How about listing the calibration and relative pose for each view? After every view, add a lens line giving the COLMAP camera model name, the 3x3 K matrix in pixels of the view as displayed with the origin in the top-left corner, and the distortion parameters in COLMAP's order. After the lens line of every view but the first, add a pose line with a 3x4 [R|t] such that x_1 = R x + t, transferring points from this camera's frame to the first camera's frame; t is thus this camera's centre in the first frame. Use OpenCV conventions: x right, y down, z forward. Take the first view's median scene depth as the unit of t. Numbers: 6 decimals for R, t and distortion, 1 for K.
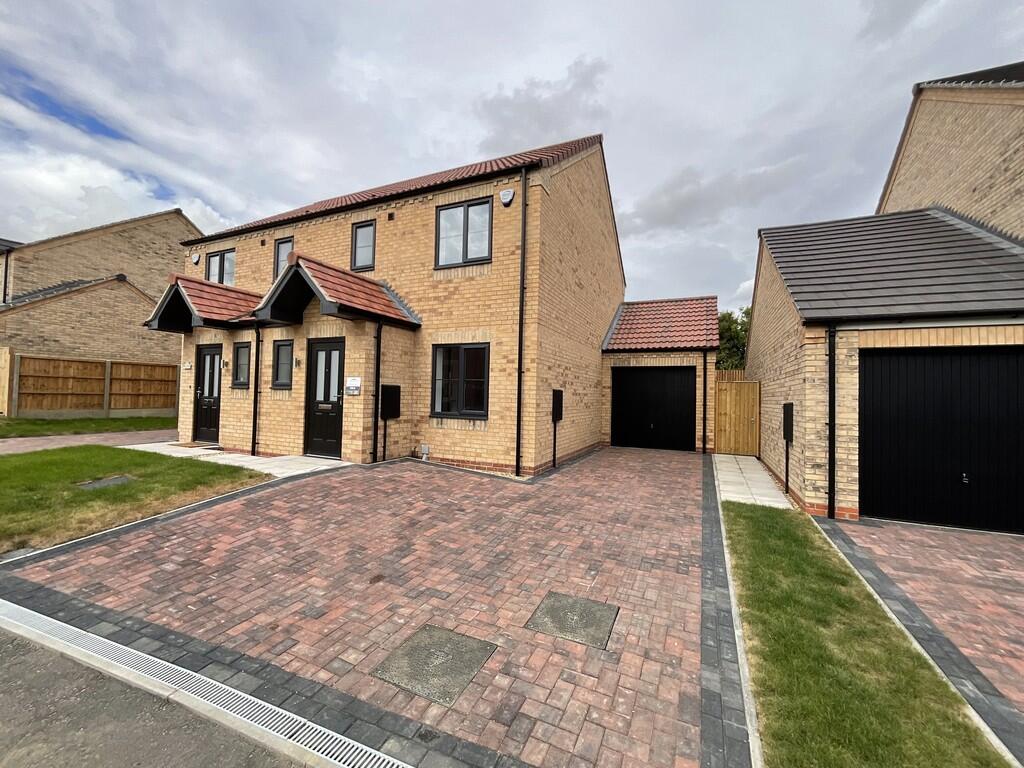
lens RADIAL K [[428.9, 0, 511.0], [0, 428.9, 384.3], [0, 0, 1]] dist [0.001243, -0.003955]
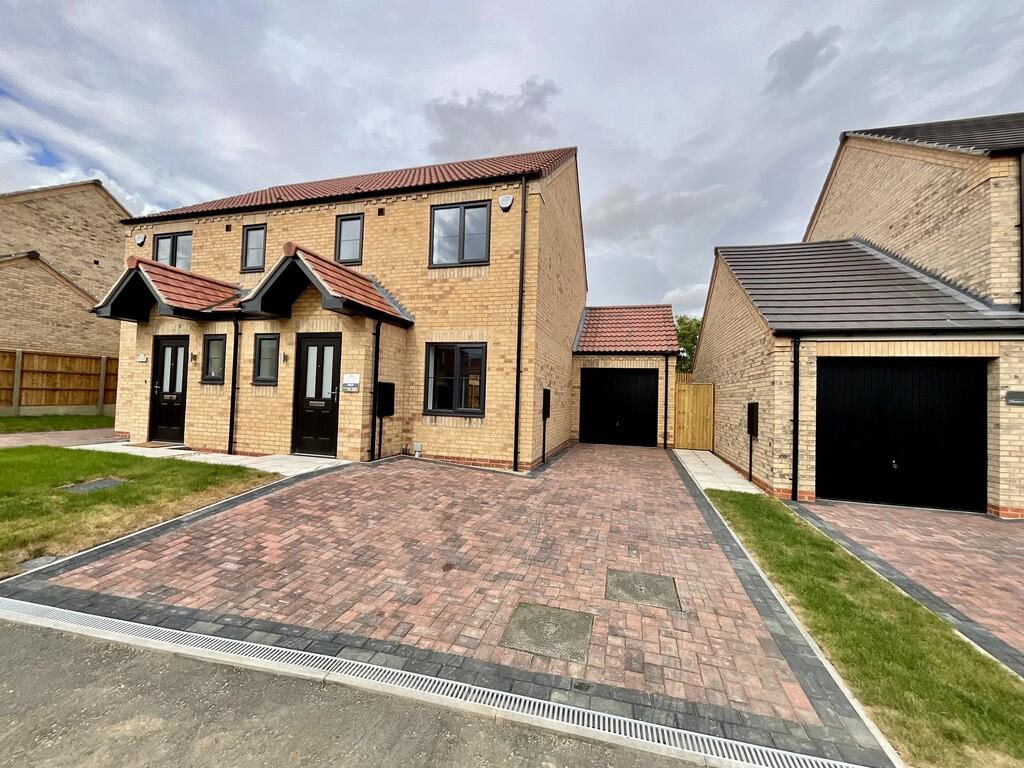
lens RADIAL K [[428.9, 0, 514.5], [0, 428.9, 384.7], [0, 0, 1]] dist [0.001243, -0.003955]
pose [[0.987143, 0.012531, 0.159348, -0.152952], [-0.012739, 0.999919, 0.000286, 0.003336], [-0.159332, -0.002312, 0.987222, -0.027952]]
